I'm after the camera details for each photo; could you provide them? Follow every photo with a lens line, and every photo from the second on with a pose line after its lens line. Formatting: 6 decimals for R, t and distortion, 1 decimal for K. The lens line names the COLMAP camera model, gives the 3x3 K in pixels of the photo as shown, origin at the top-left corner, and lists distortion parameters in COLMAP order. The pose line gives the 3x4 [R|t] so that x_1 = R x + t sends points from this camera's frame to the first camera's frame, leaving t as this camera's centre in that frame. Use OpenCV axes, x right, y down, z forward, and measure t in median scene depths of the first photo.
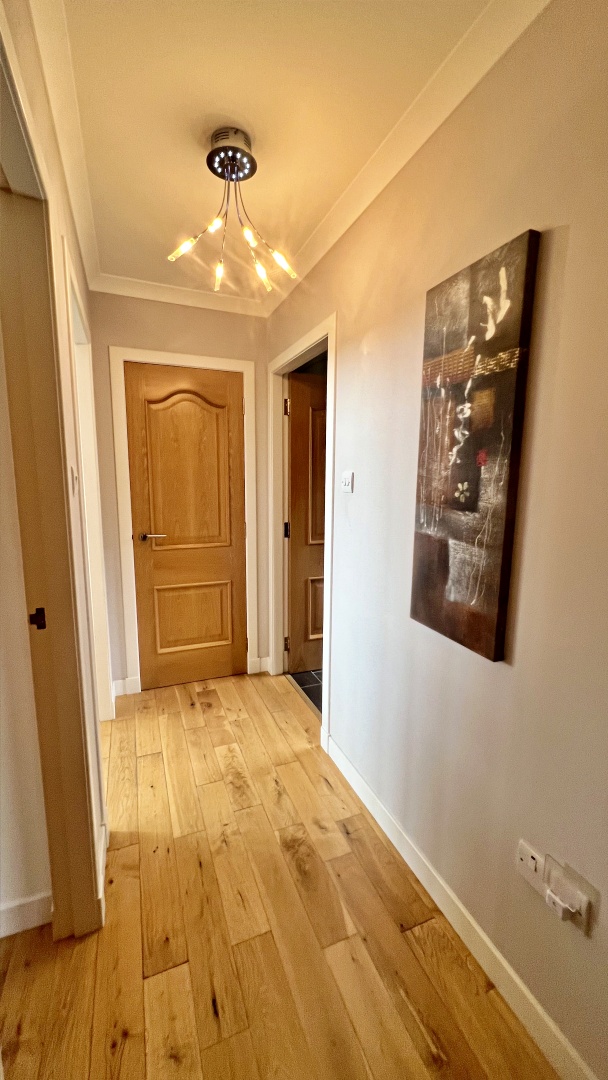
lens RADIAL K [[432.1, 0, 304.0], [0, 432.1, 540.0], [0, 0, 1]] dist [-0.000618, -0.000010]
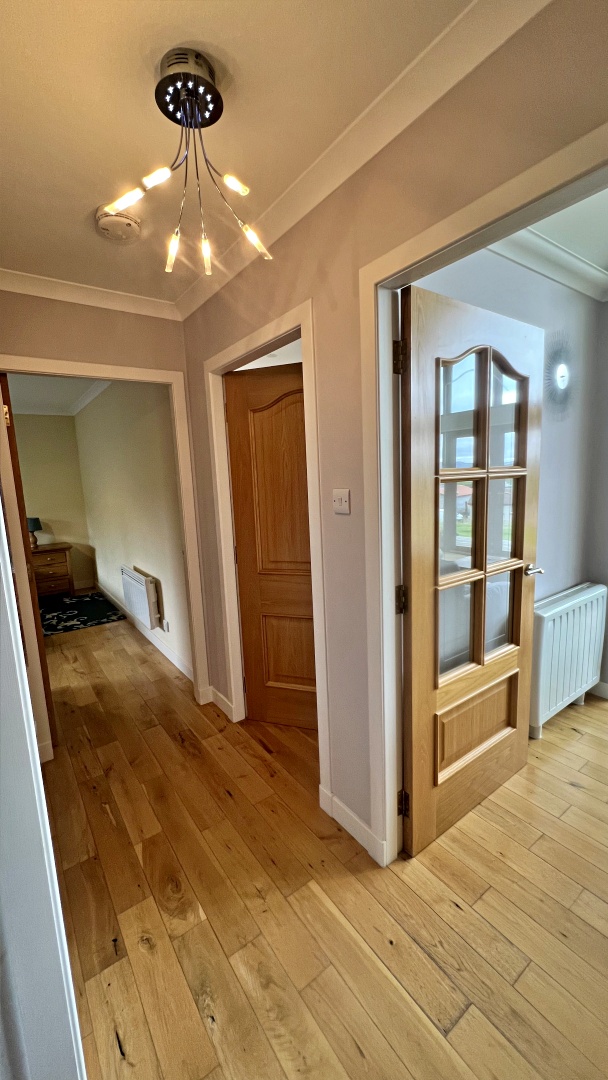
lens RADIAL K [[432.1, 0, 304.0], [0, 432.1, 540.0], [0, 0, 1]] dist [-0.000618, -0.000010]
pose [[-0.970946, 0.069690, -0.228927, -0.129987], [-0.000063, 0.956581, 0.291467, -0.339301], [0.239300, 0.283013, -0.928784, 1.869012]]
